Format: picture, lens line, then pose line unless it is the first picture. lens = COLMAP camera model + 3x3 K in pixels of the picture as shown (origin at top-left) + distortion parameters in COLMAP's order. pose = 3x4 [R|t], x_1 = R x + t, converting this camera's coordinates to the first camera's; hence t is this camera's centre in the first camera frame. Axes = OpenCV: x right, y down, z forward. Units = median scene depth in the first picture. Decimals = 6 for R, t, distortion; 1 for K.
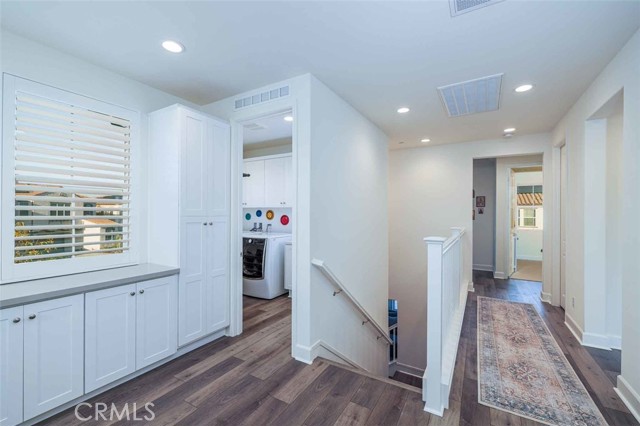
lens RADIAL K [[274.3, 0, 322.1], [0, 274.3, 213.8], [0, 0, 1]] dist [-0.001046, -0.000404]
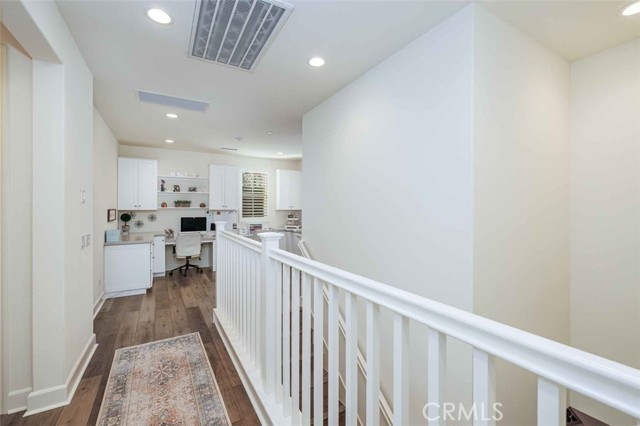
lens RADIAL K [[274.3, 0, 321.1], [0, 274.3, 209.5], [0, 0, 1]] dist [-0.001046, -0.000404]
pose [[-0.490468, -0.003467, -0.871452, 1.163655], [-0.007385, 0.999973, 0.000179, -0.002150], [0.871428, 0.006523, -0.490480, 1.734876]]
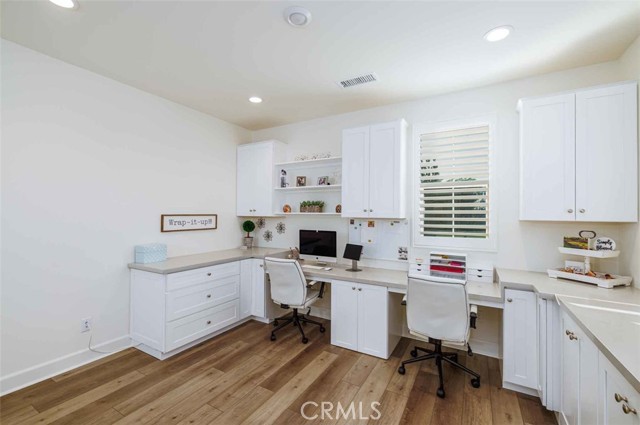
lens RADIAL K [[274.3, 0, 313.2], [0, 274.3, 209.1], [0, 0, 1]] dist [-0.001046, -0.000404]
pose [[-0.999742, -0.014752, 0.017257, -0.292735], [-0.014995, 0.999790, -0.013999, -0.009883], [-0.017047, -0.014254, -0.999753, 0.965688]]
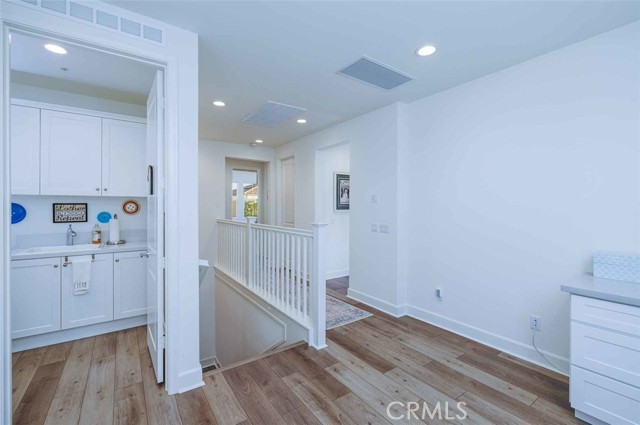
lens RADIAL K [[274.3, 0, 320.2], [0, 274.3, 206.5], [0, 0, 1]] dist [-0.001046, -0.000404]
pose [[0.406510, -0.006432, 0.913624, -0.608167], [0.001109, 0.999978, 0.006547, -0.001272], [-0.913646, -0.001648, 0.406508, 0.309442]]
